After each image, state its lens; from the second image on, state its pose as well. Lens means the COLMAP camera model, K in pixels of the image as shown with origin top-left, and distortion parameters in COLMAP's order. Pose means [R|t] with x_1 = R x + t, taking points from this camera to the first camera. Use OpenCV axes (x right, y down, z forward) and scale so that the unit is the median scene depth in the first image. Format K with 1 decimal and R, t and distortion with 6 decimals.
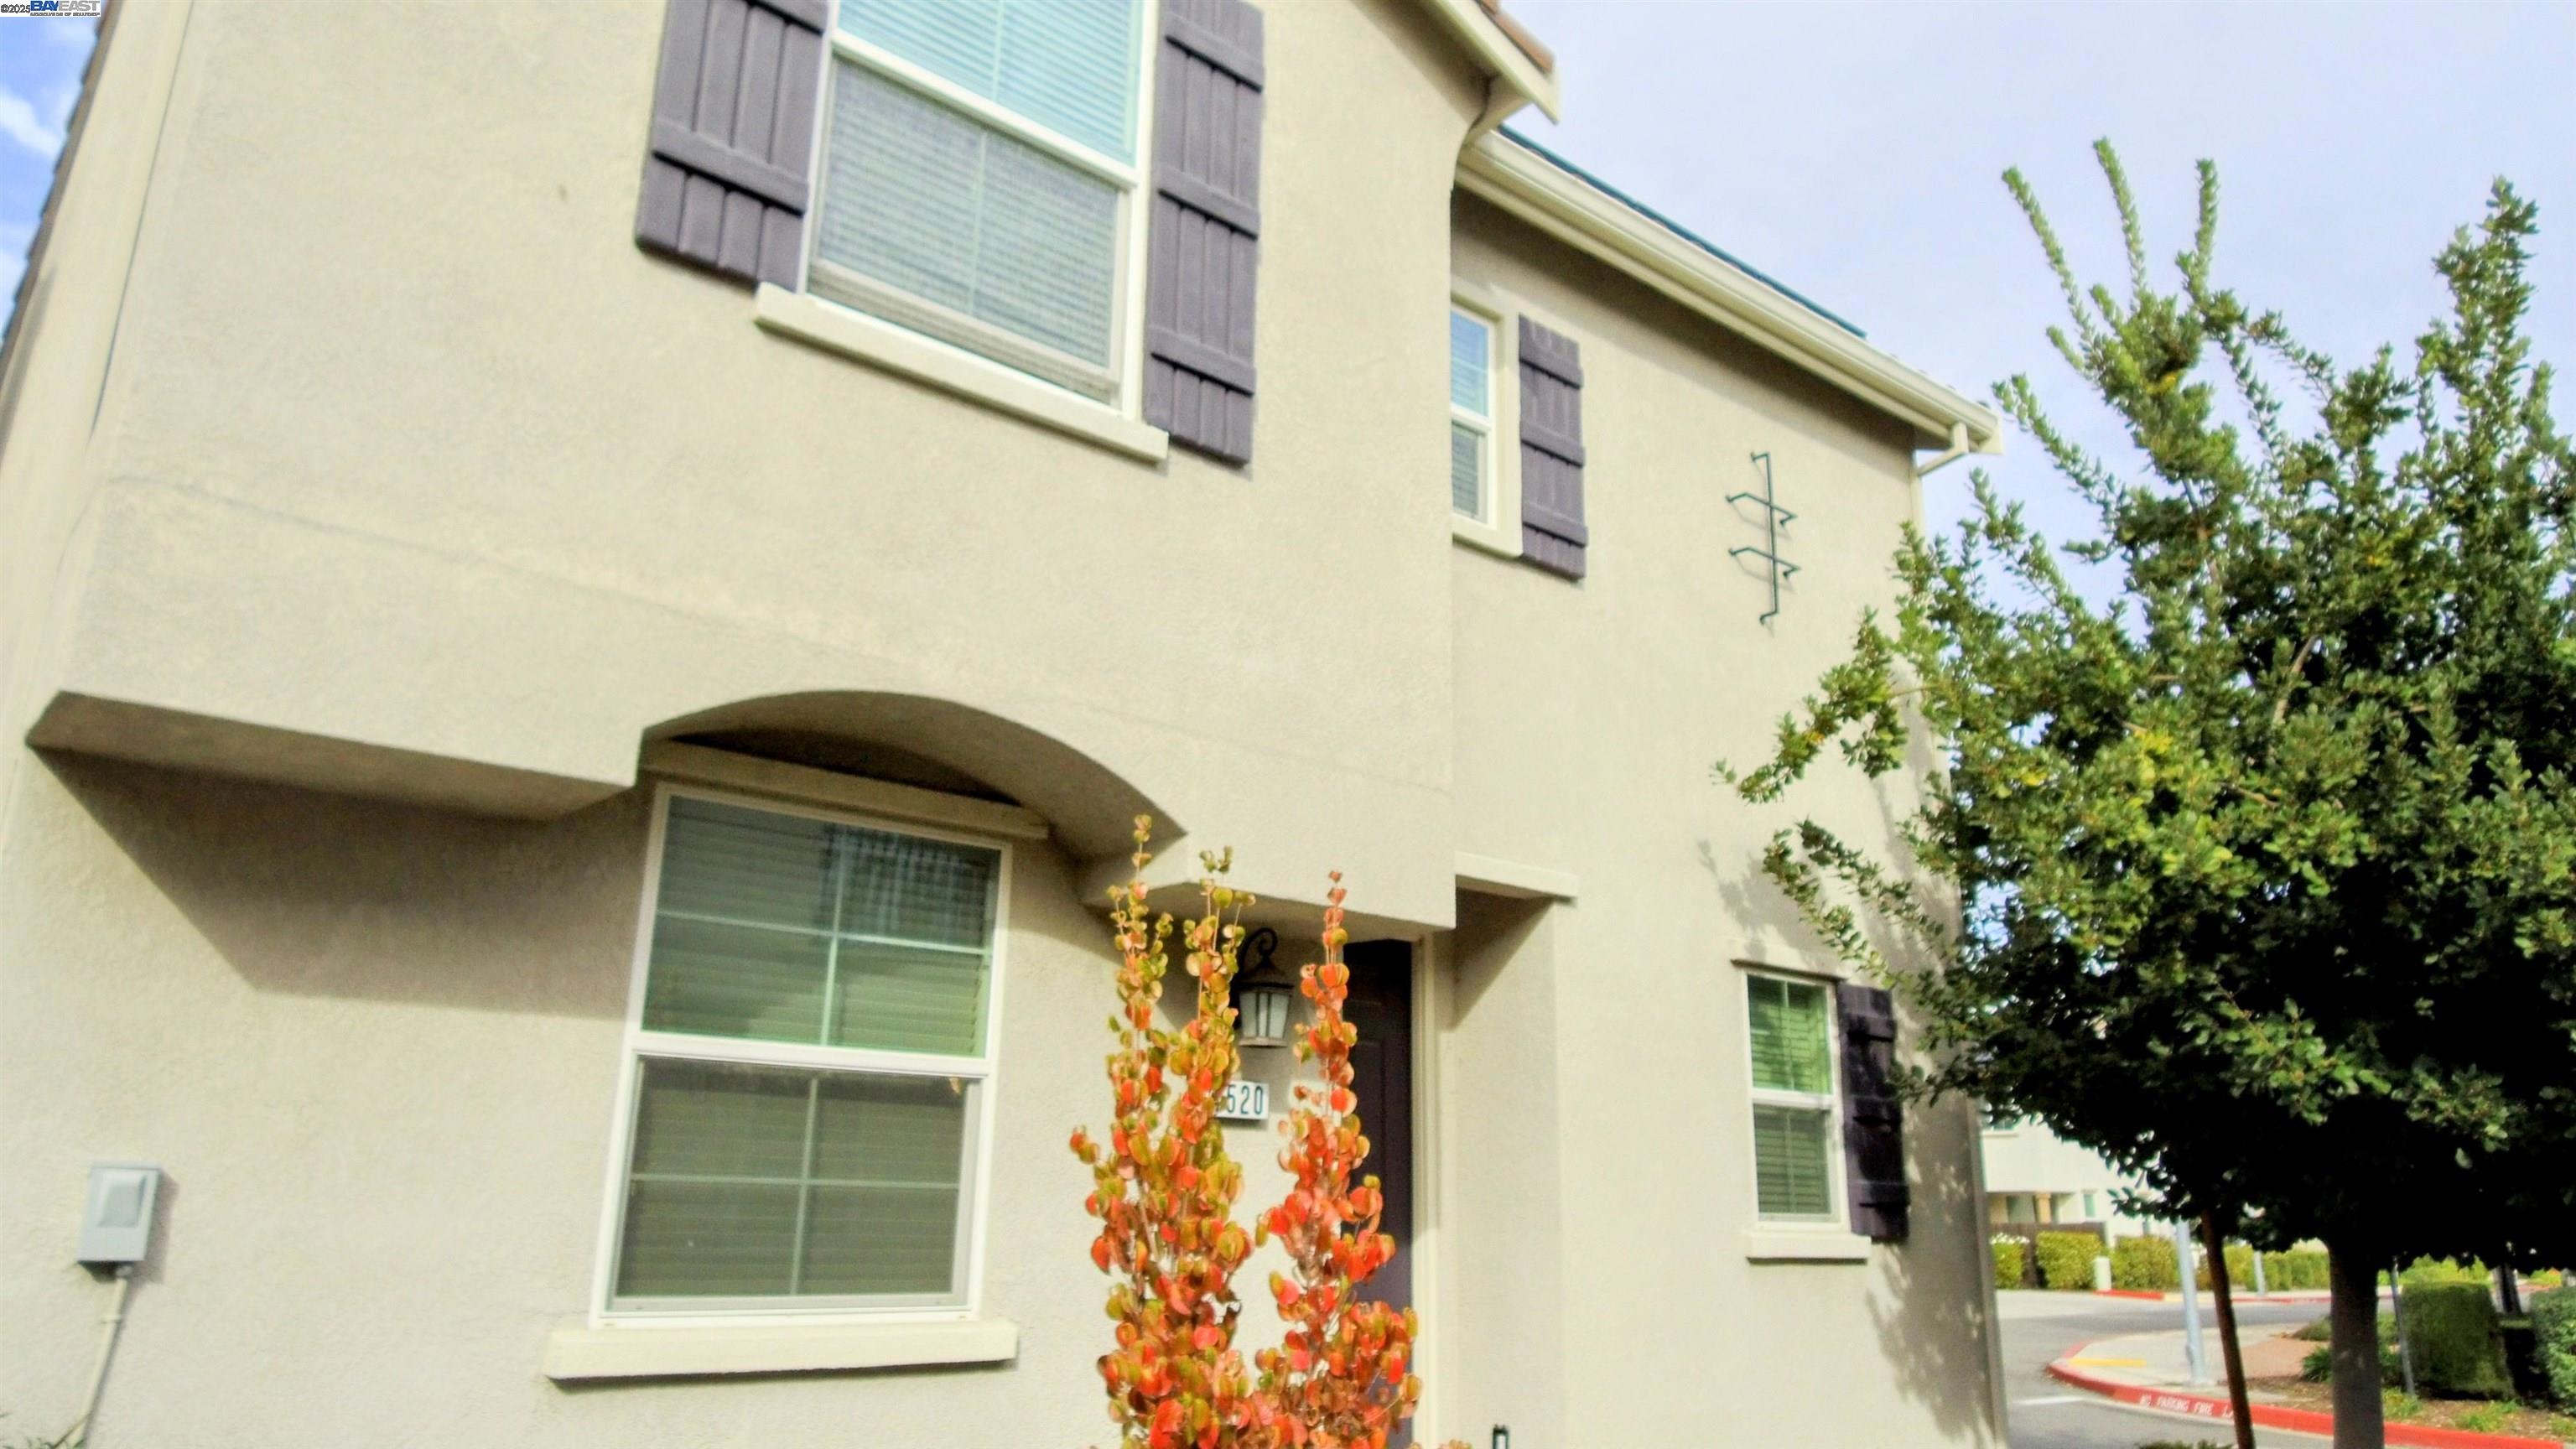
lens RADIAL K [[1679.7, 0, 1284.9], [0, 1679.7, 699.5], [0, 0, 1]] dist [0.058482, -0.075896]
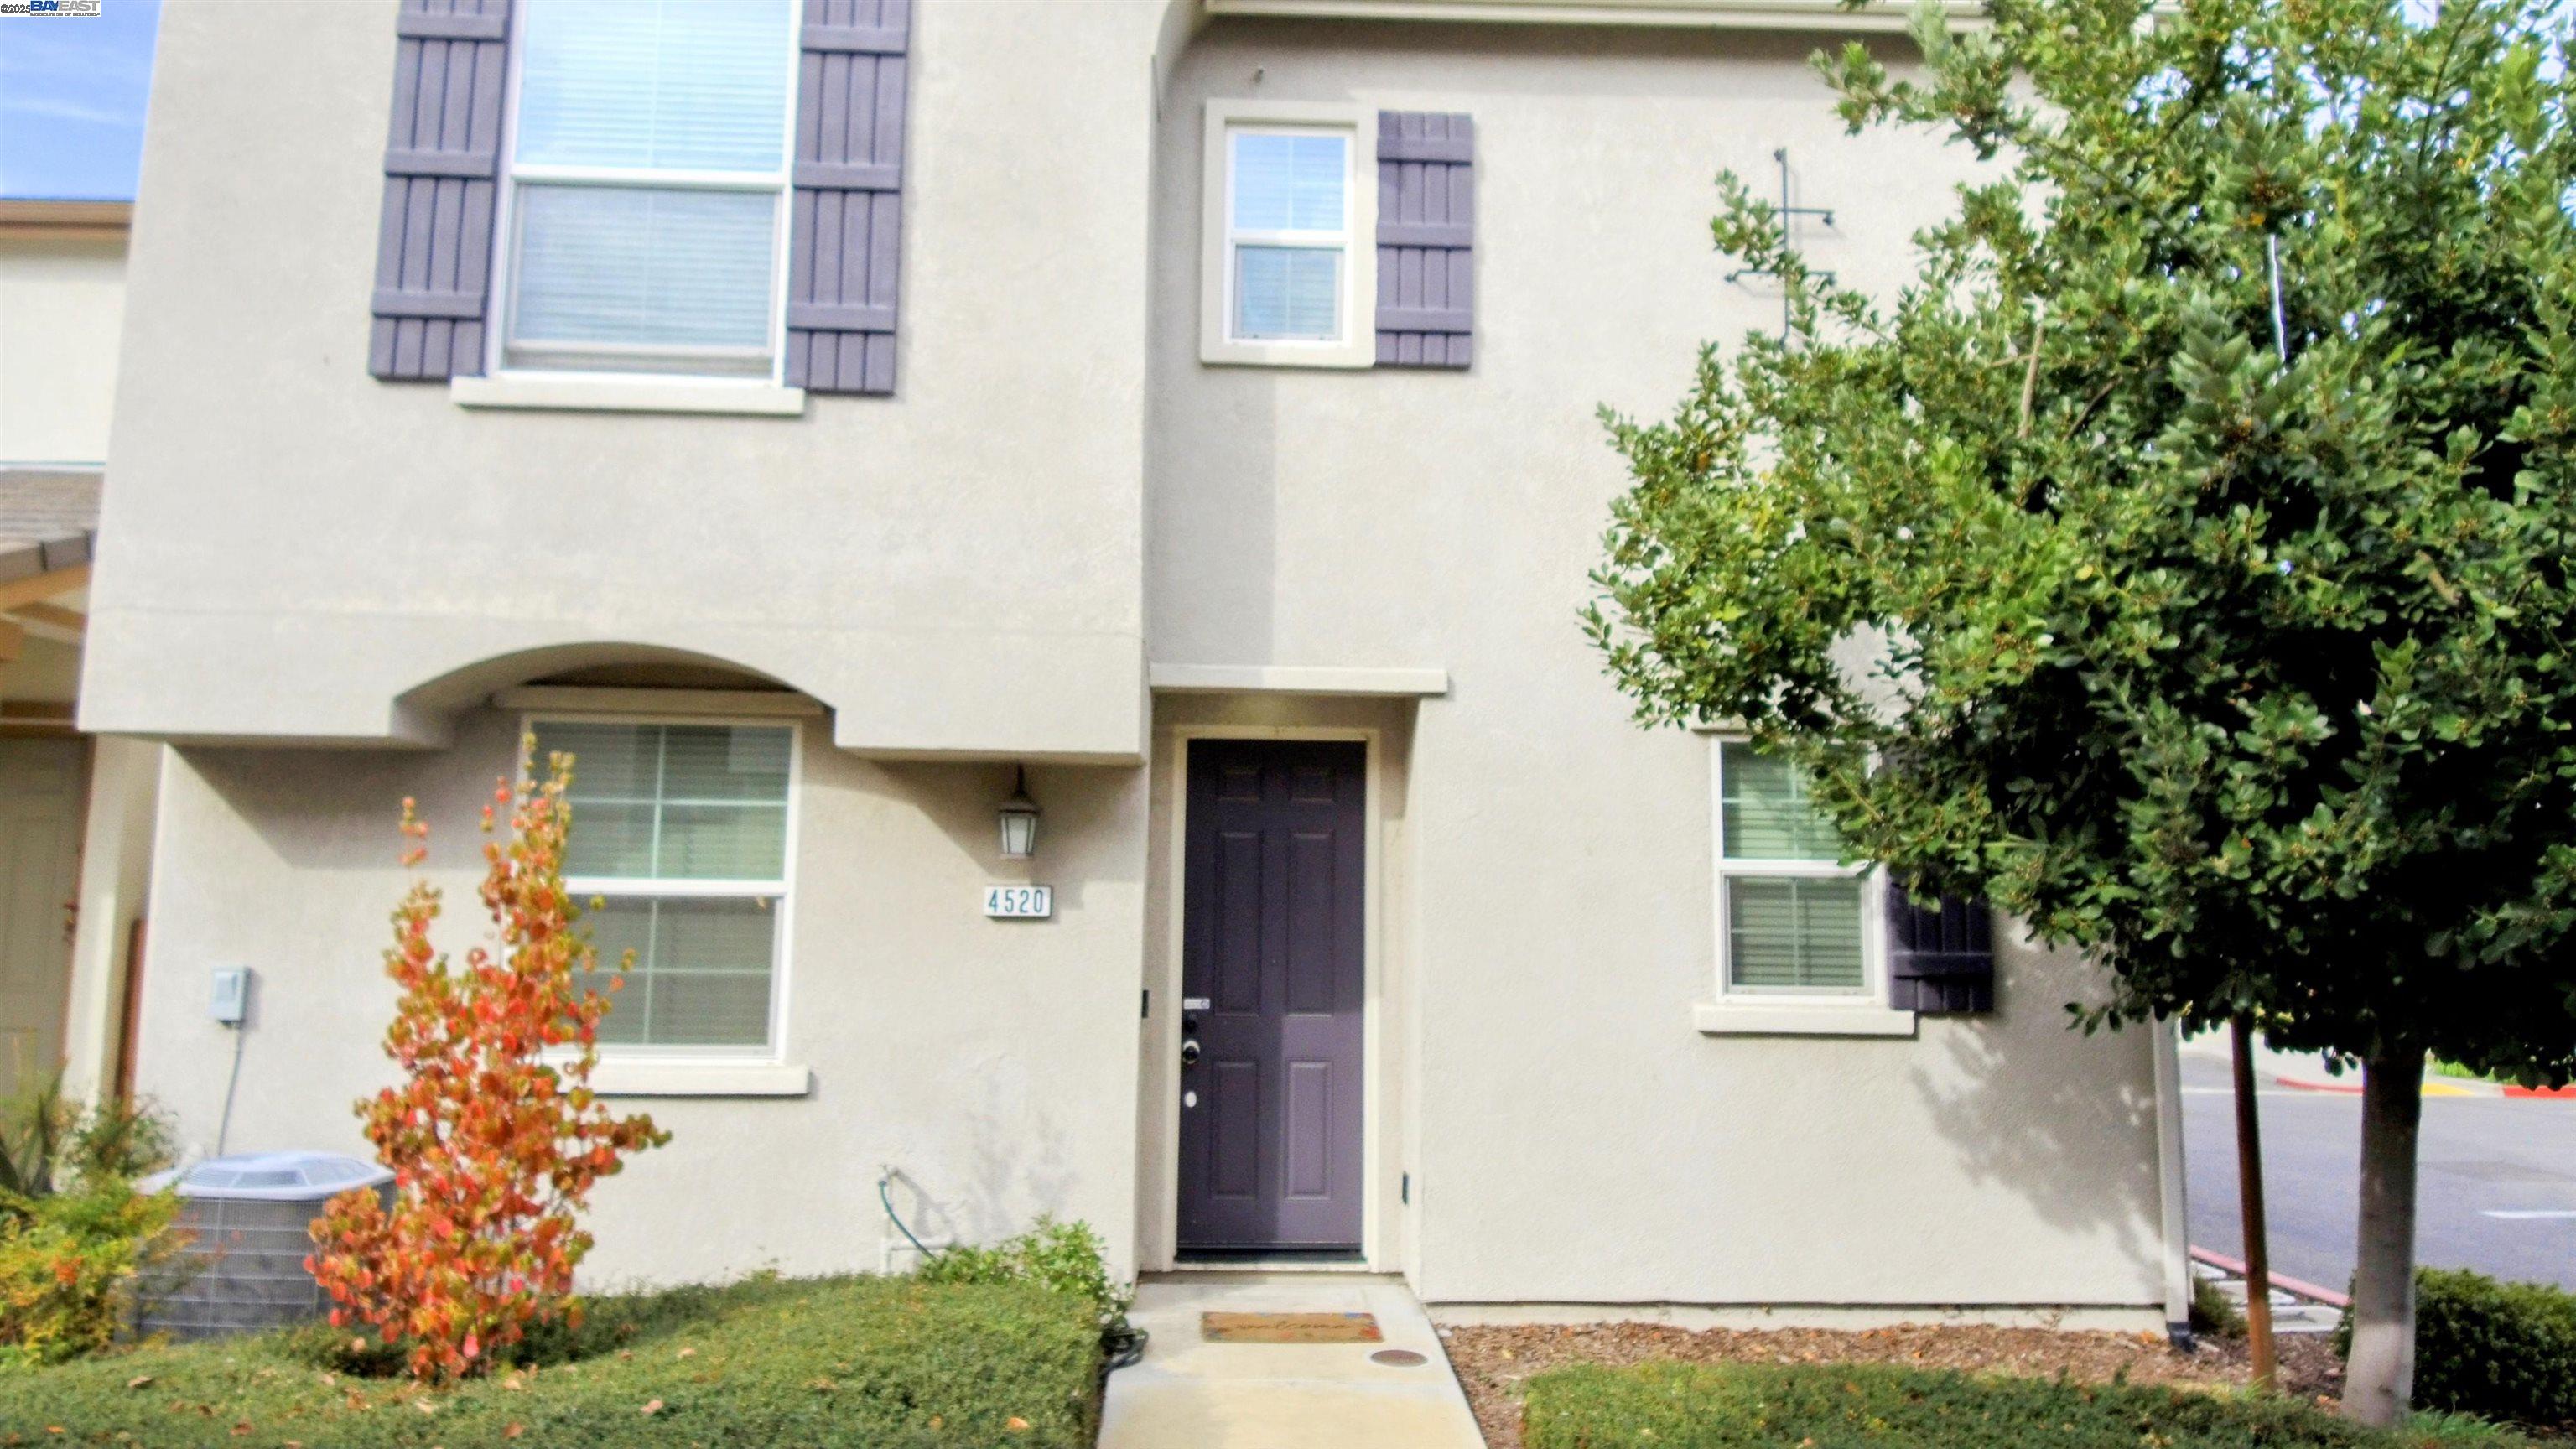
lens RADIAL K [[1760.6, 0, 1293.6], [0, 1760.6, 686.3], [0, 0, 1]] dist [0.052203, -0.074945]
pose [[0.806768, -0.095020, -0.583178, 0.931825], [0.174334, 0.981326, 0.081282, 0.013951], [0.564565, -0.167243, 0.808268, 0.100500]]
